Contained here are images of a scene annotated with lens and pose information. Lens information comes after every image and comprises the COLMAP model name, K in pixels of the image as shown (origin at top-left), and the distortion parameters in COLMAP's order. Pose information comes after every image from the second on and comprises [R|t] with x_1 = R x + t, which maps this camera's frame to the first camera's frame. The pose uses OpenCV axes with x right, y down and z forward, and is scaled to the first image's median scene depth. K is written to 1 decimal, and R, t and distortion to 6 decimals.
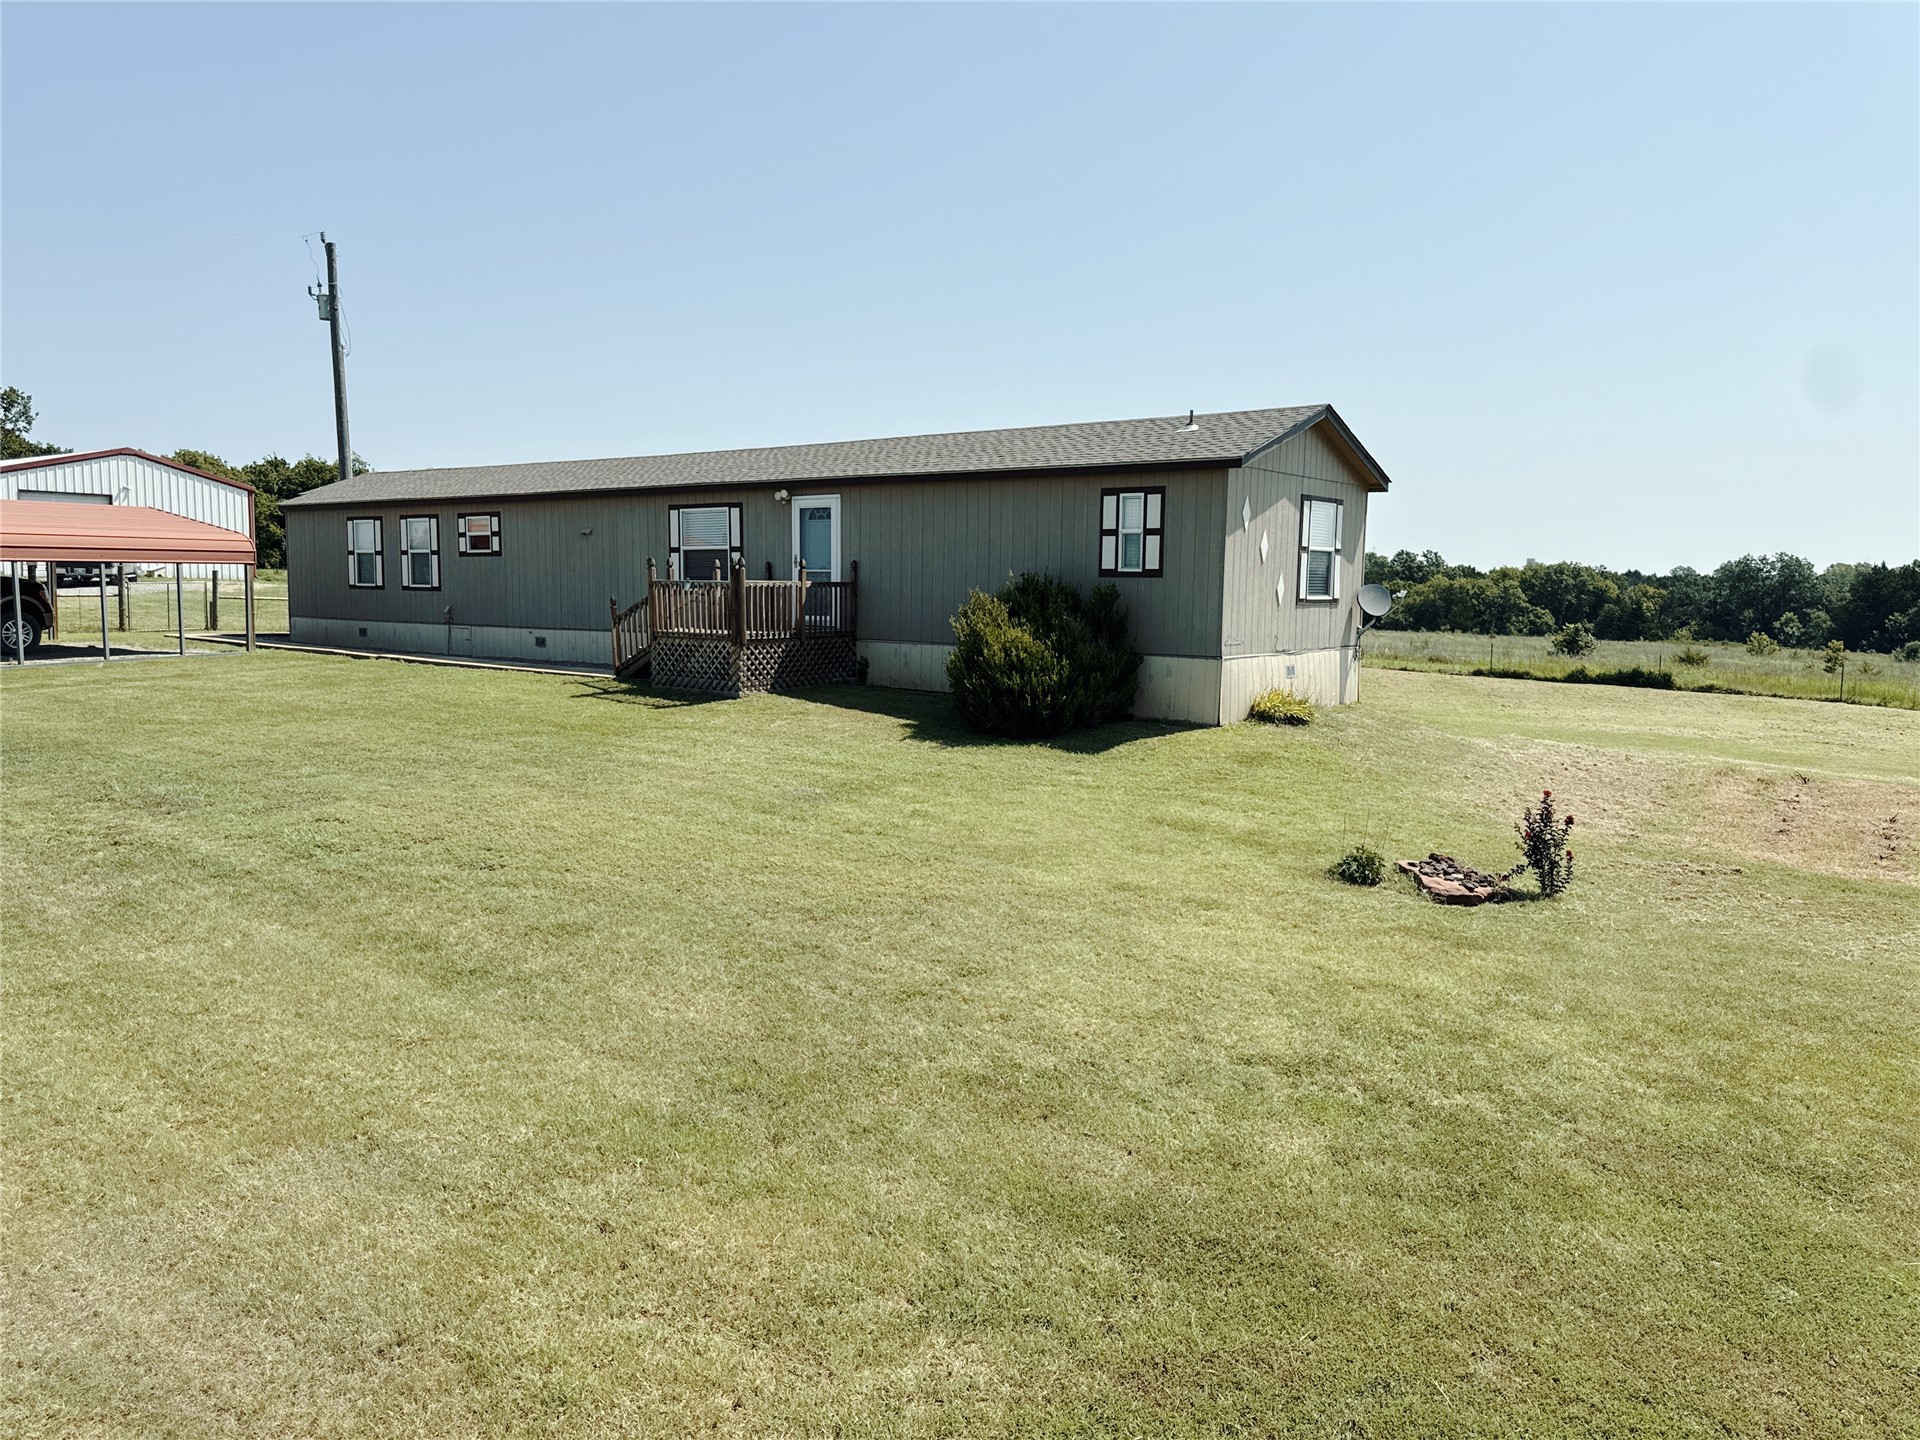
lens RADIAL K [[1345.6, 0, 976.6], [0, 1345.6, 731.3], [0, 0, 1]] dist [0.054654, -0.065936]
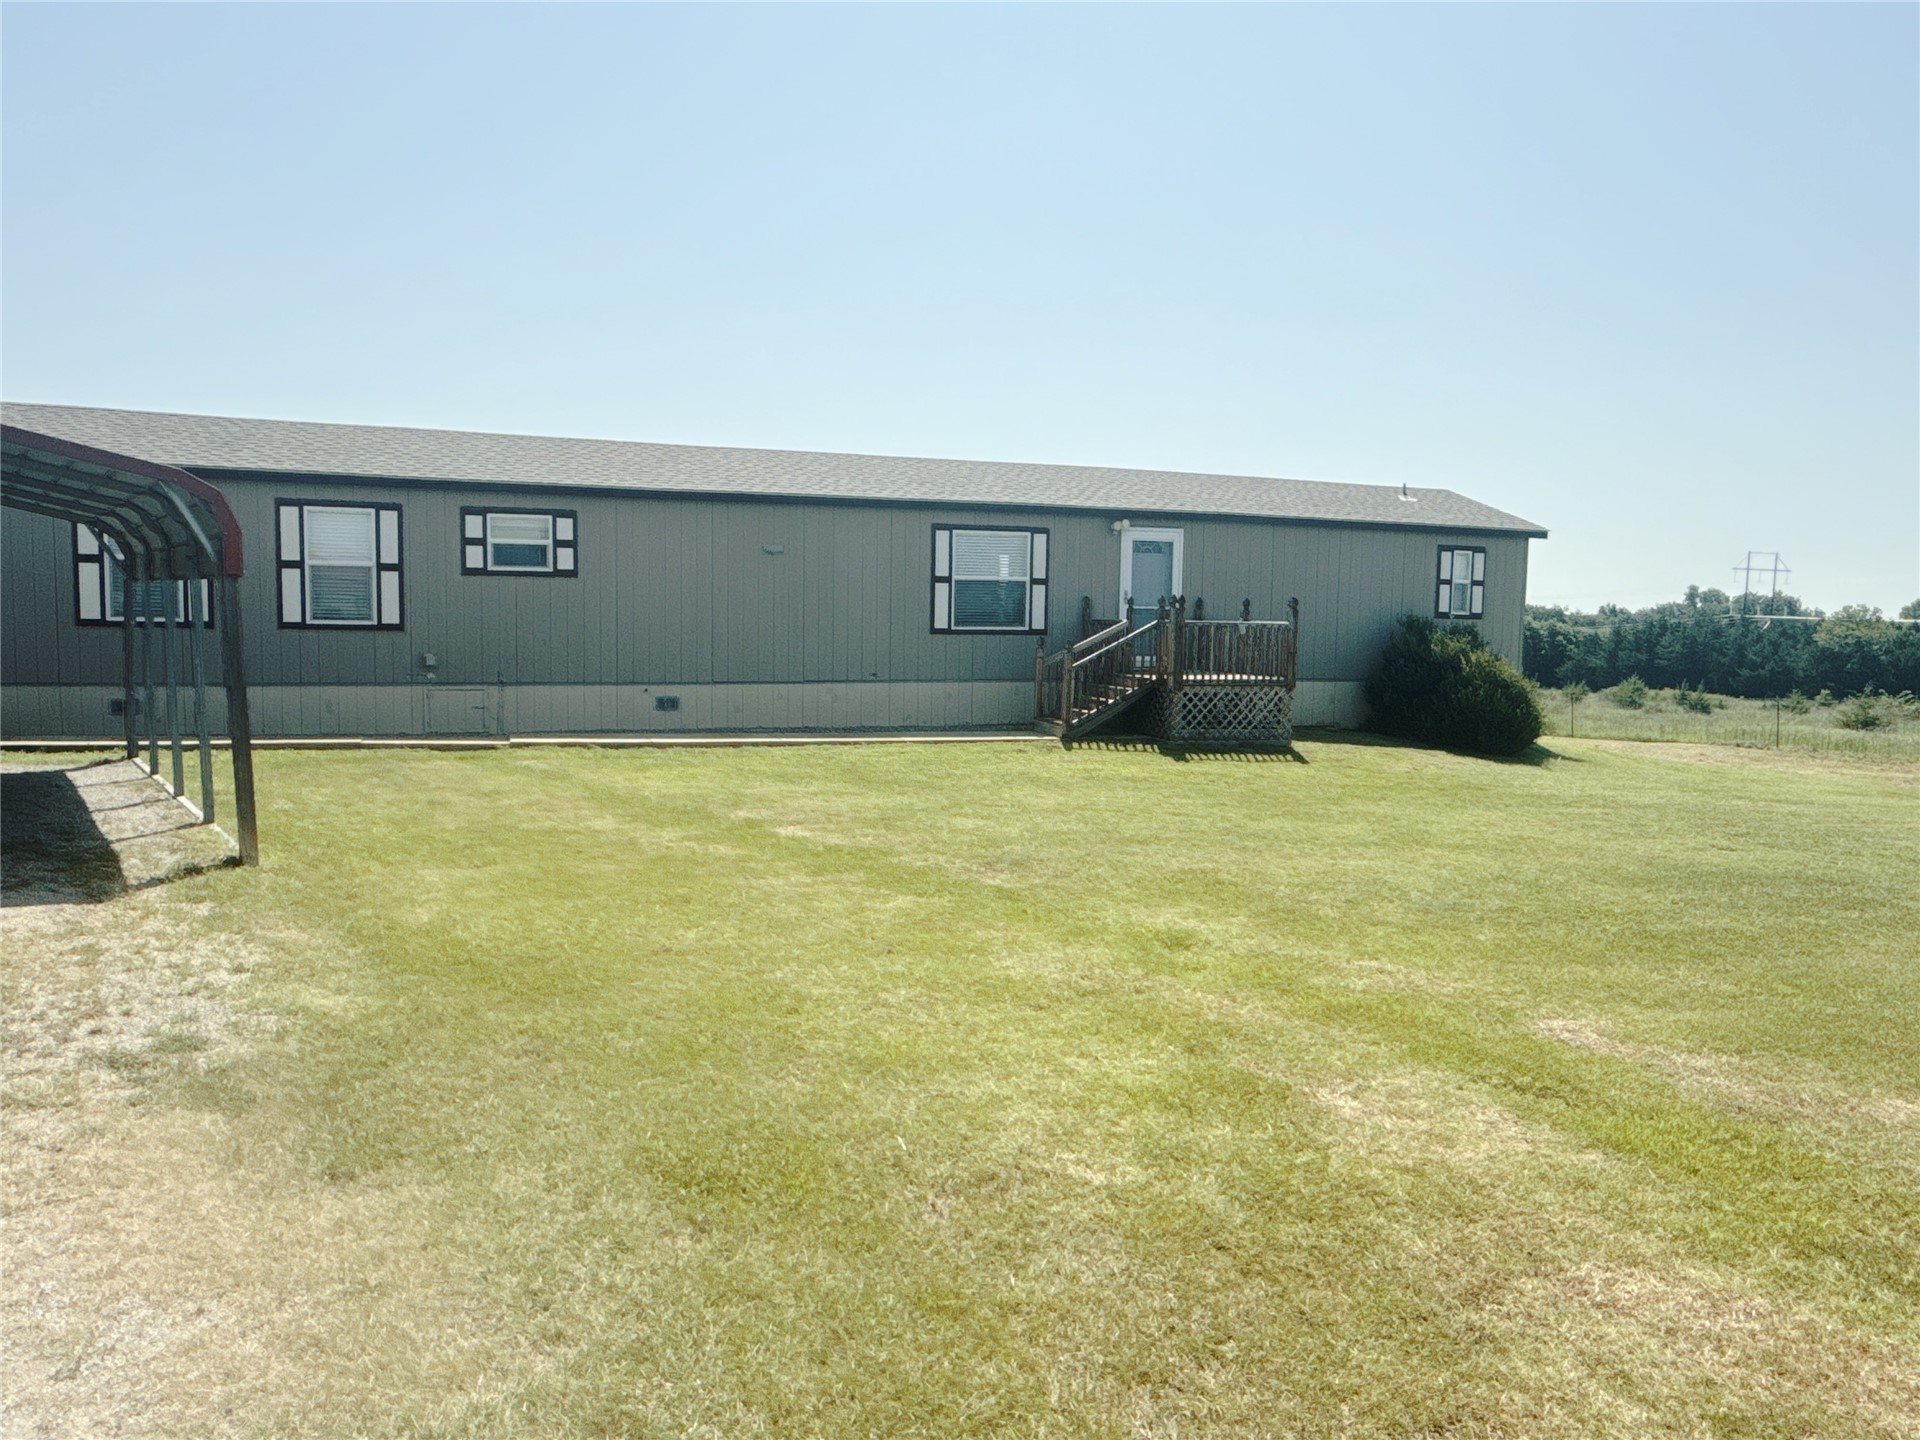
lens RADIAL K [[1315.0, 0, 961.4], [0, 1315.0, 711.3], [0, 0, 1]] dist [0.000371, 0.003958]
pose [[0.559449, -0.044985, 0.827643, -1.059484], [0.086773, 0.996218, -0.004507, -0.062684], [-0.824310, 0.074339, 0.561236, 0.677563]]
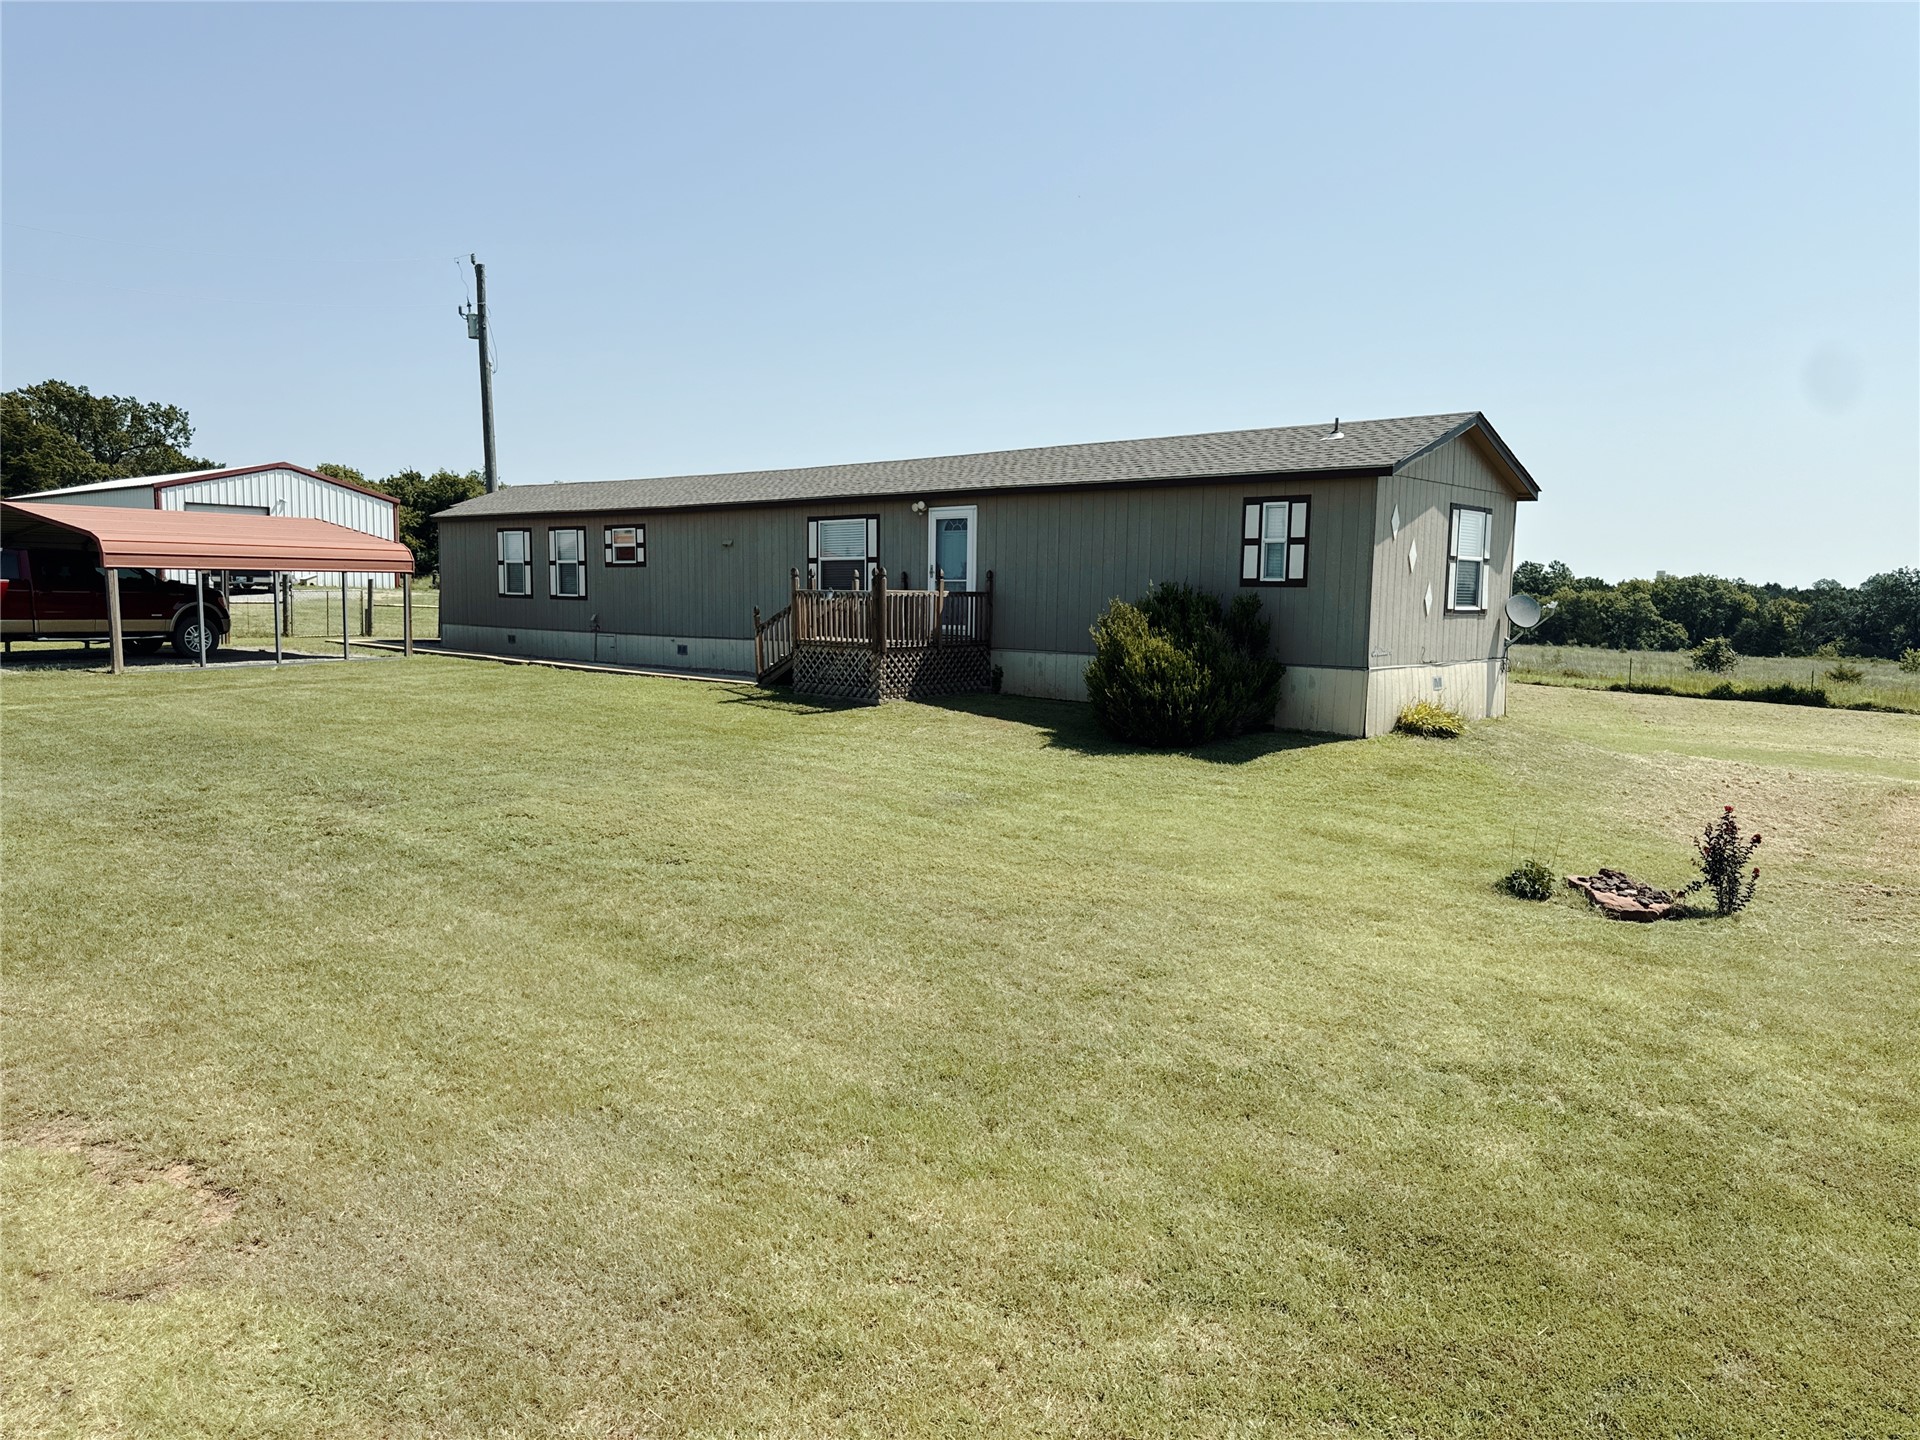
lens RADIAL K [[1345.6, 0, 971.1], [0, 1345.6, 750.3], [0, 0, 1]] dist [0.054654, -0.065936]
pose [[0.996694, 0.012275, -0.080317, -0.024659], [-0.011825, 0.999912, 0.006071, 0.002383], [0.080384, -0.005101, 0.996751, -0.009835]]
